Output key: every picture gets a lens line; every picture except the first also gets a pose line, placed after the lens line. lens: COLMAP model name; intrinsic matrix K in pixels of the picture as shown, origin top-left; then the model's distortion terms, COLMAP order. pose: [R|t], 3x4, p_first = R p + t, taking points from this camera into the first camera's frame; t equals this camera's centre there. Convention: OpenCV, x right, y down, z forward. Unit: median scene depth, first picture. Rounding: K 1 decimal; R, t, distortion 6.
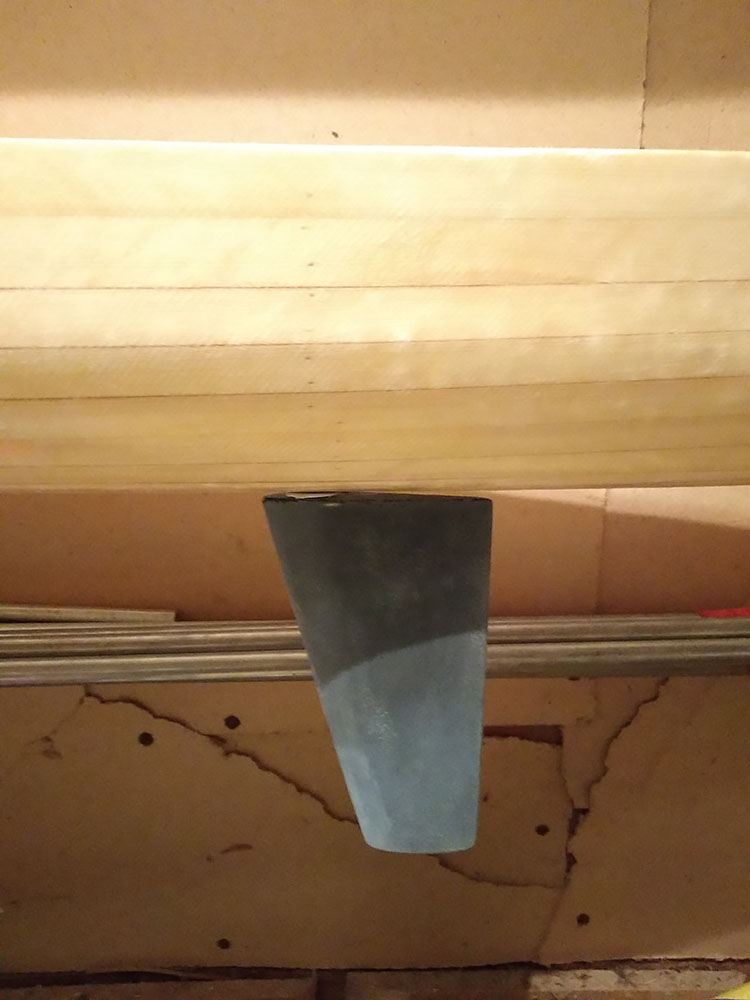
lens RADIAL K [[783.1, 0, 370.1], [0, 783.1, 505.6], [0, 0, 1]] dist [0.039559, -0.039585]
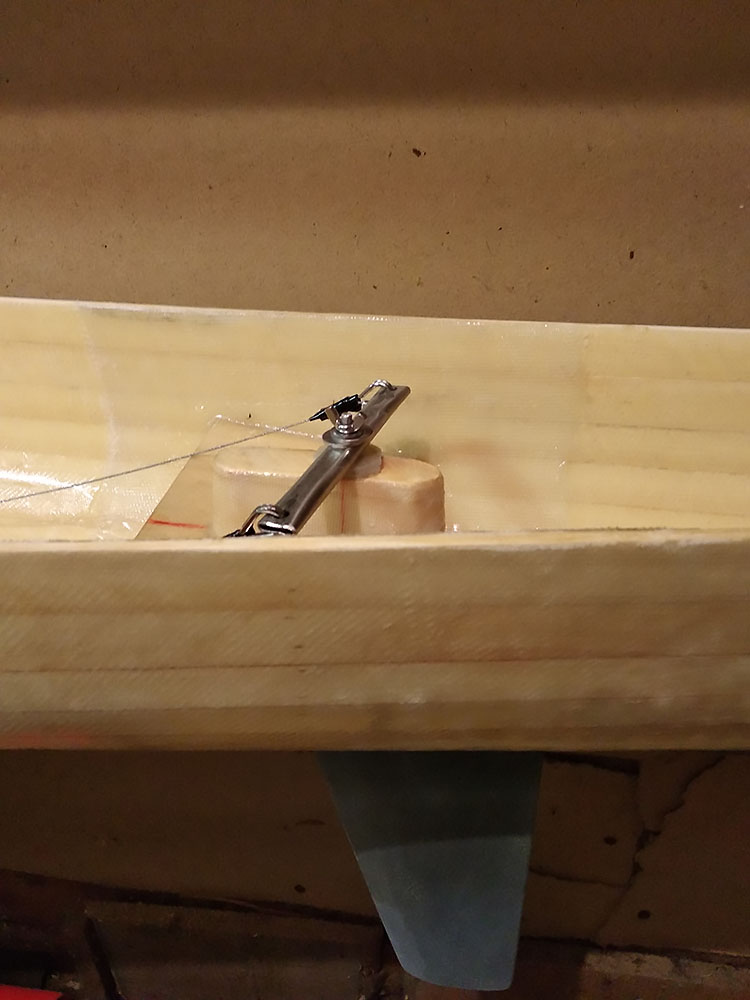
lens RADIAL K [[783.1, 0, 375.5], [0, 783.1, 497.4], [0, 0, 1]] dist [0.039559, -0.039585]
pose [[0.987660, 0.064738, -0.142610, 0.040668], [-0.029577, 0.971283, 0.236080, -0.240683], [0.153798, -0.228949, 0.961212, 0.096155]]
